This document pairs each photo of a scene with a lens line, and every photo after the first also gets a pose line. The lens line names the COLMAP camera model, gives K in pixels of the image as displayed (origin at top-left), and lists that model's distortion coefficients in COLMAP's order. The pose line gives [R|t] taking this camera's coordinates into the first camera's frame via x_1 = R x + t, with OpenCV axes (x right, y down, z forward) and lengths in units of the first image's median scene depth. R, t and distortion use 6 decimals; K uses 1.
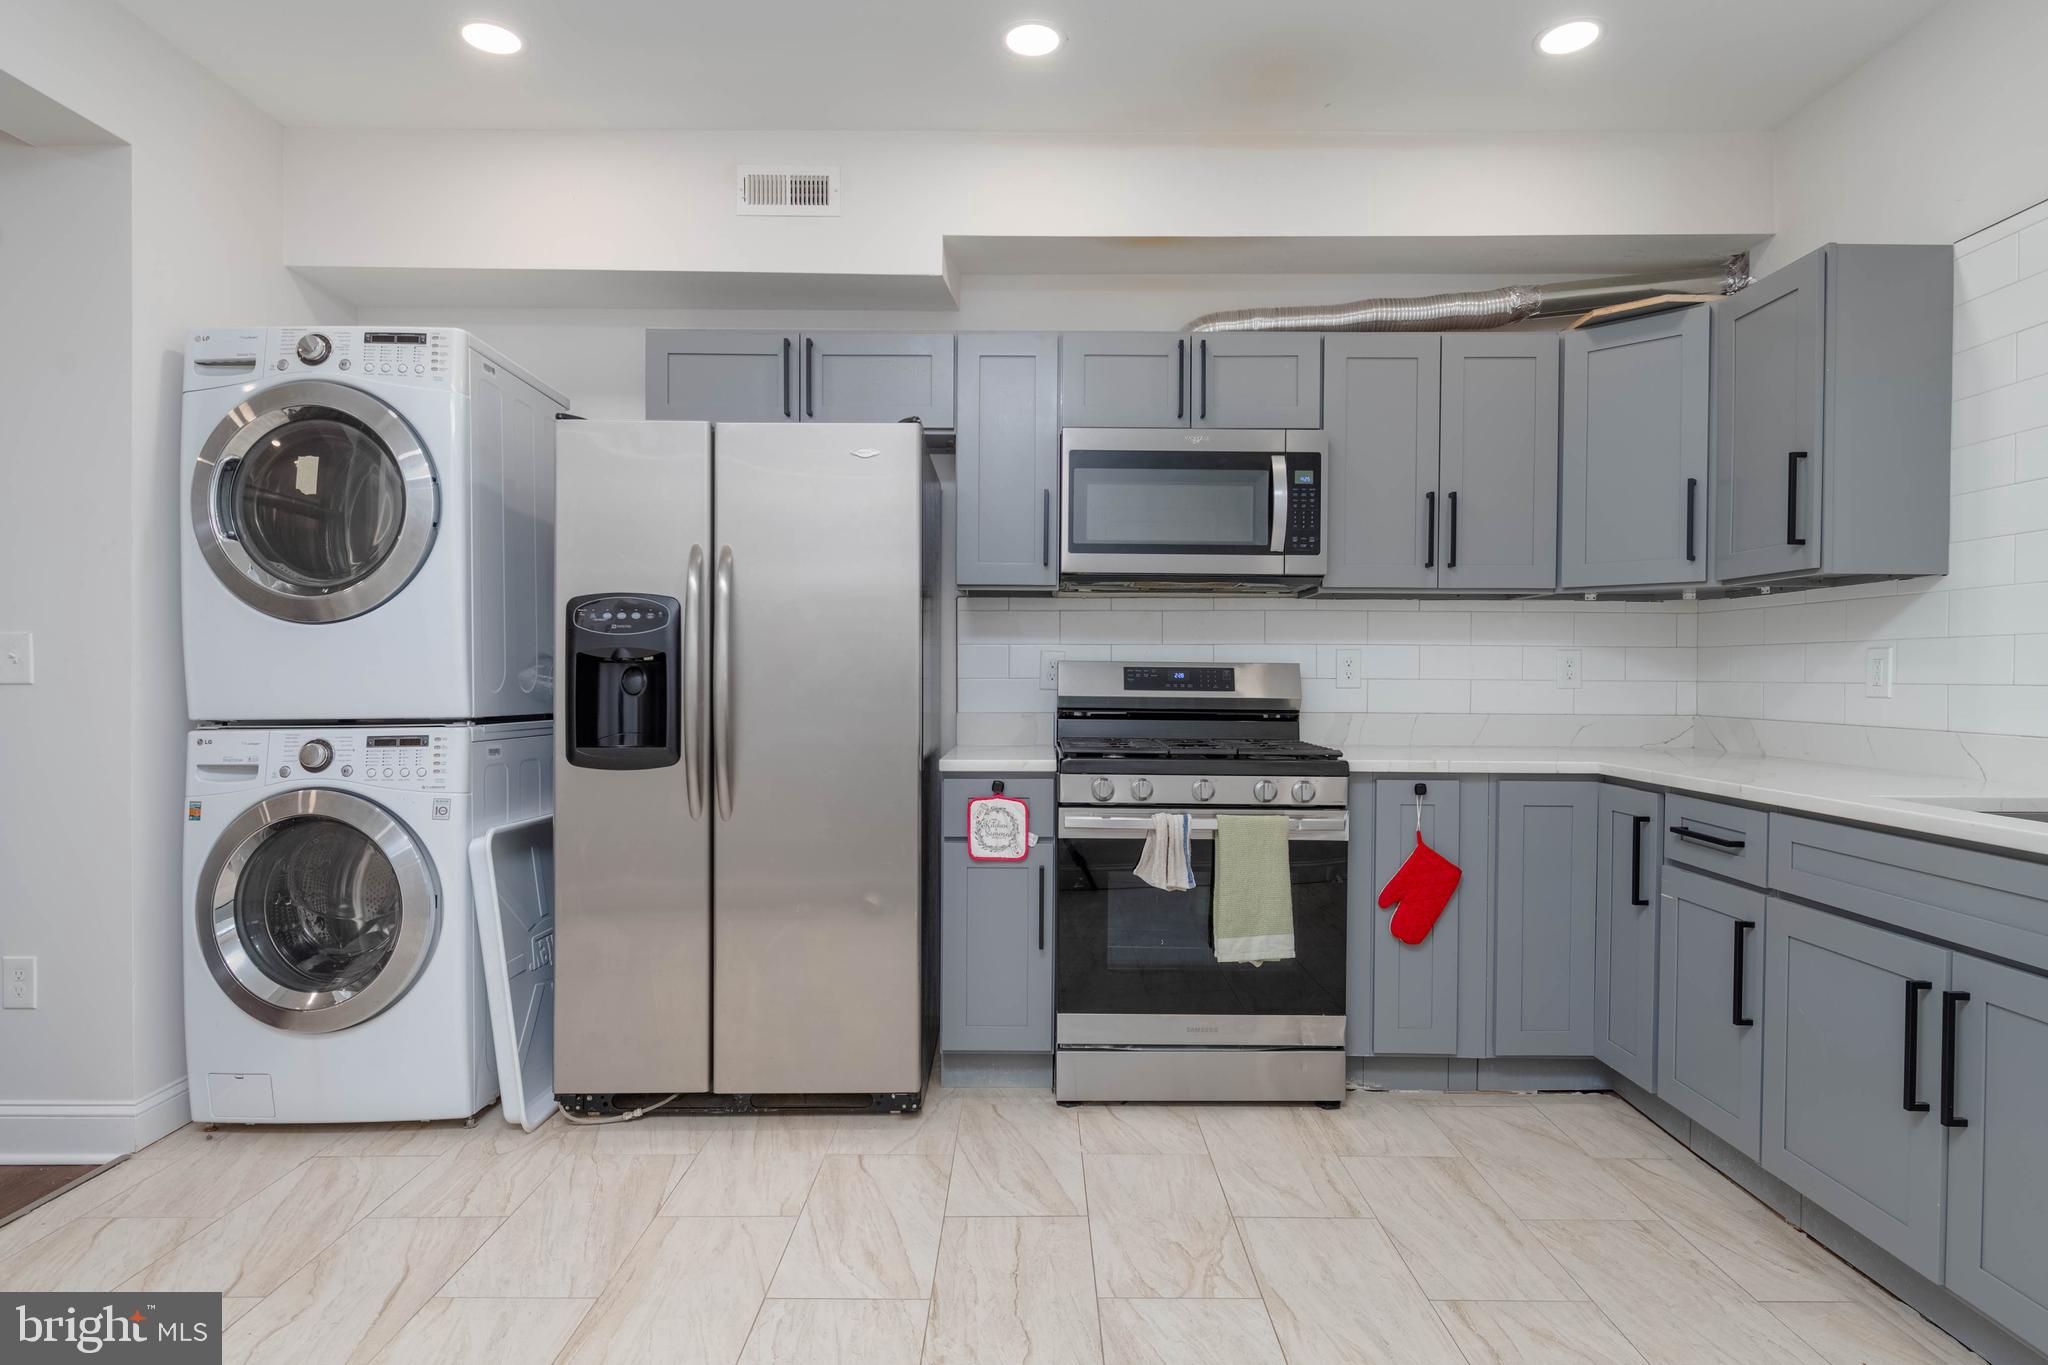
lens RADIAL K [[1129.0, 0, 1024.0], [0, 1129.0, 682.5], [0, 0, 1]] dist [0.001968, -0.000840]
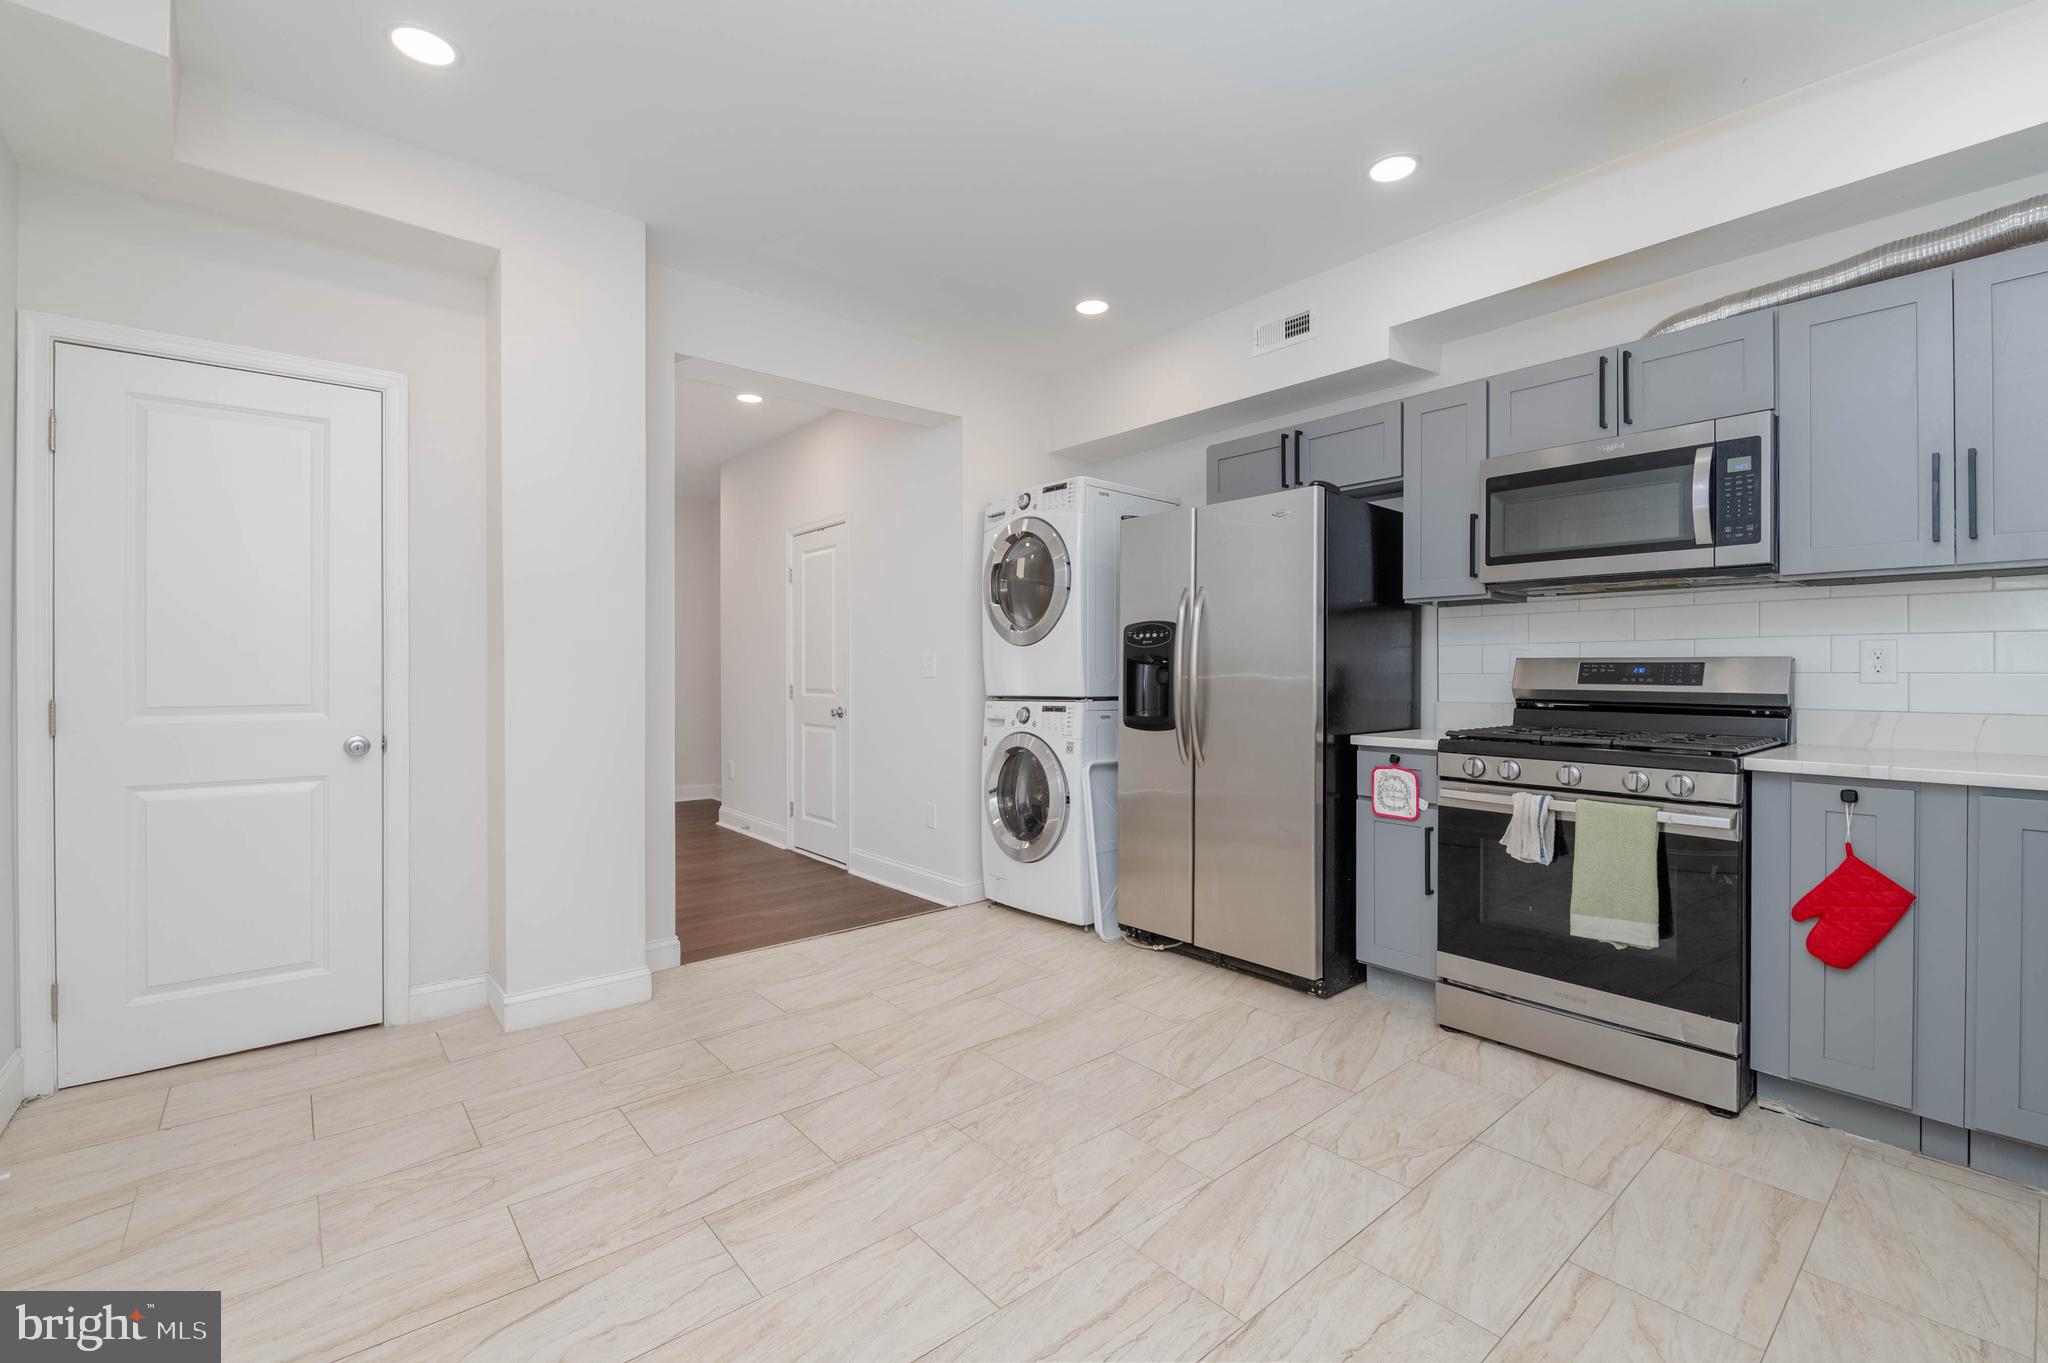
lens RADIAL K [[865.0, 0, 1024.2], [0, 865.0, 665.4], [0, 0, 1]] dist [0.020041, -0.013768]
pose [[0.648767, -0.010468, -0.760915, 0.463997], [-0.001464, 0.999886, -0.015004, 0.002730], [0.760986, 0.010848, 0.648678, 0.057368]]
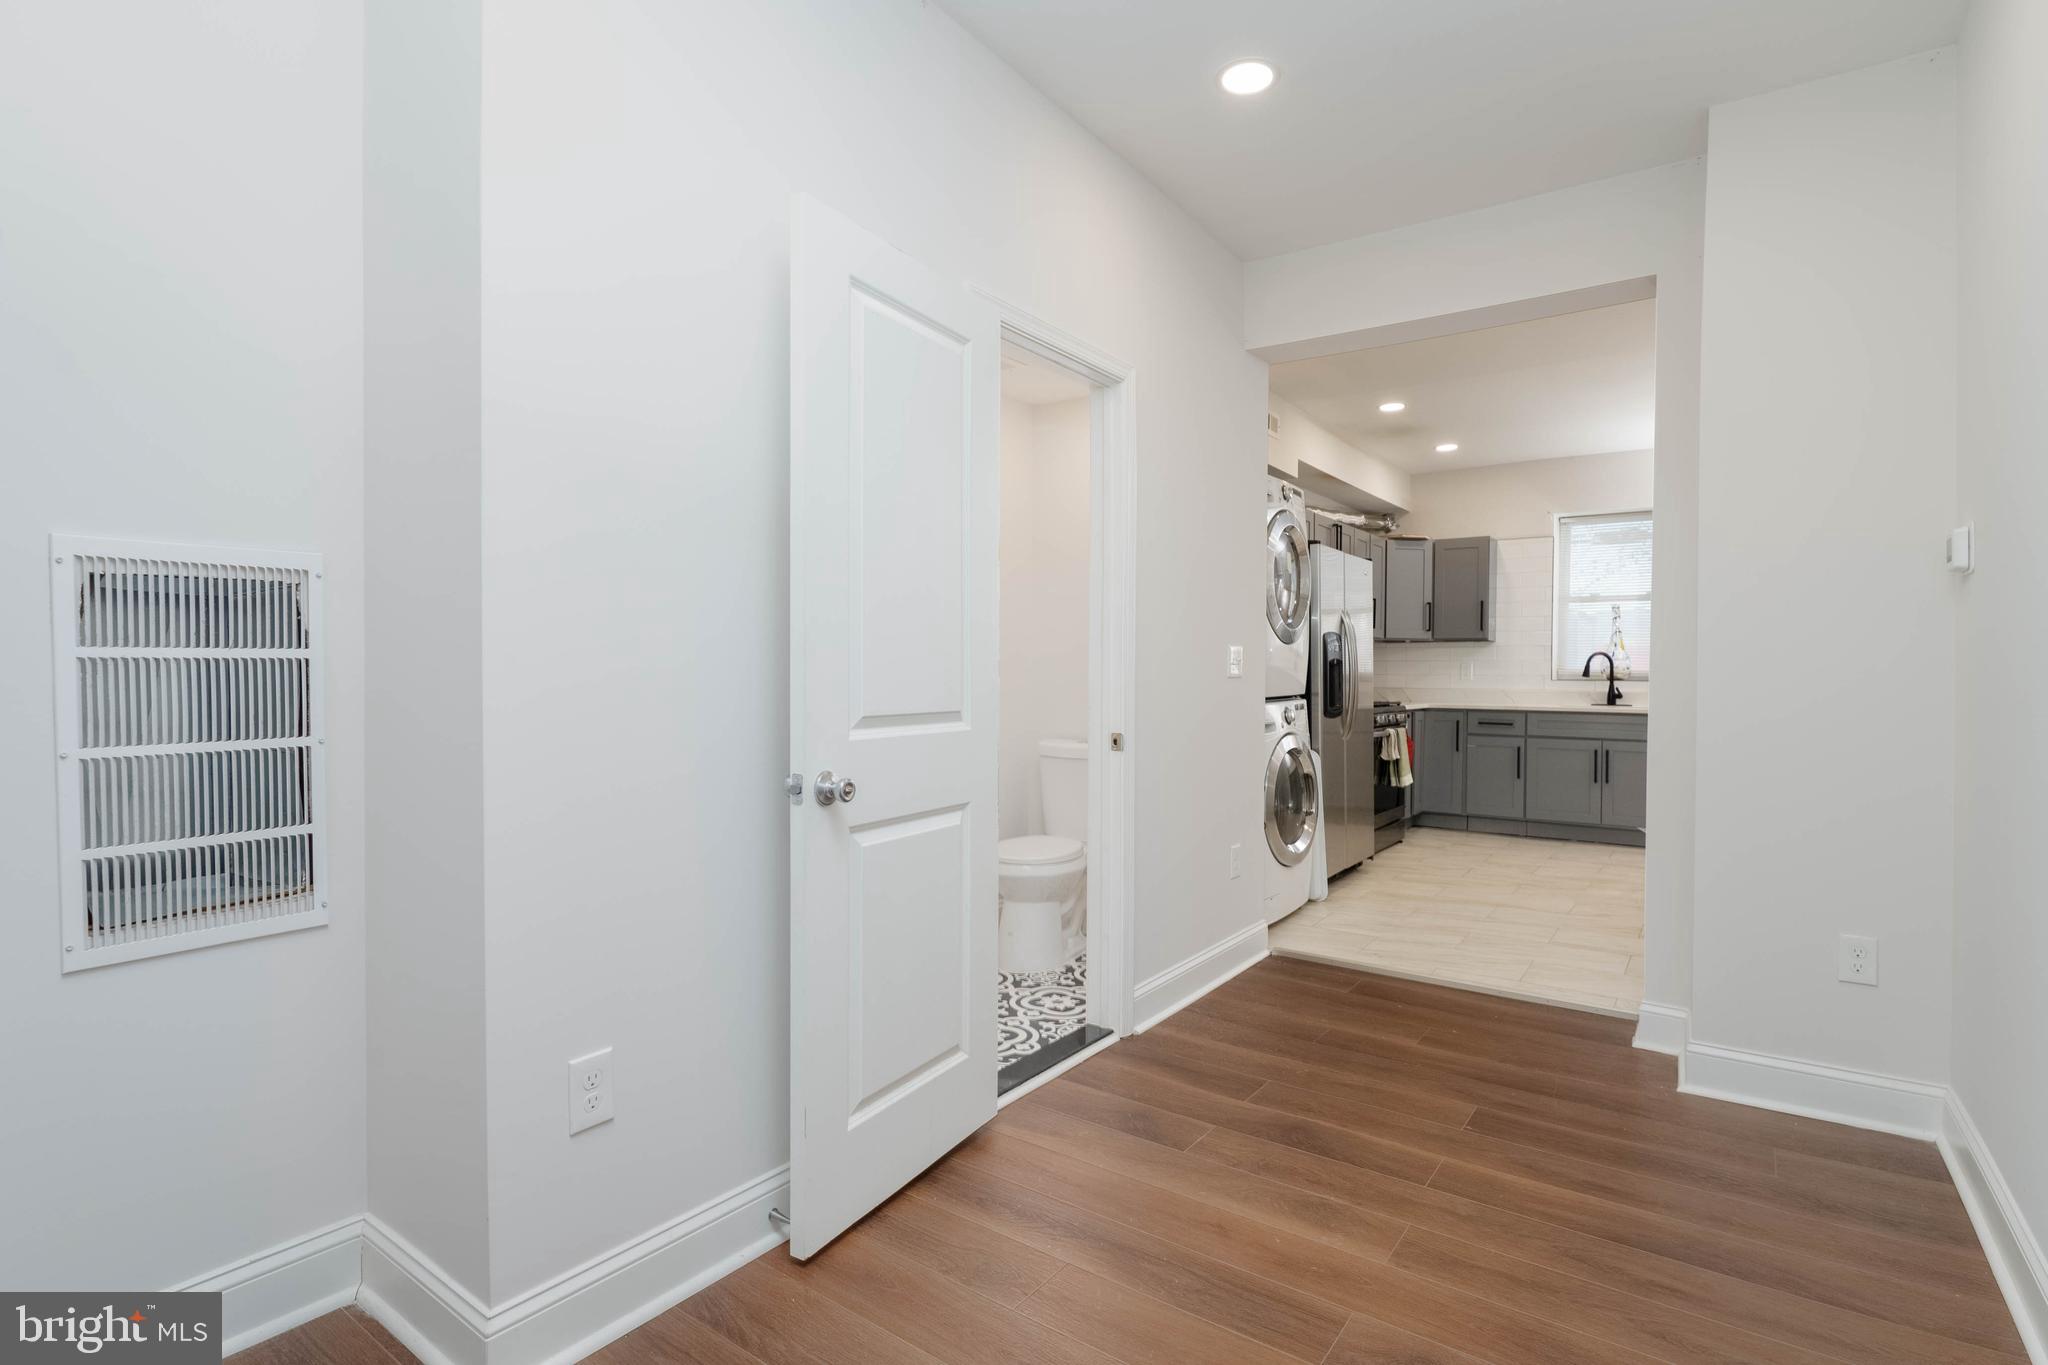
lens RADIAL K [[997.7, 0, 1030.7], [0, 997.7, 688.5], [0, 0, 1]] dist [0.001356, -0.012317]
pose [[0.574413, -0.012967, 0.818463, -2.083718], [0.006647, 0.999915, 0.011177, -0.001480], [-0.818539, -0.000980, 0.574451, 0.399389]]
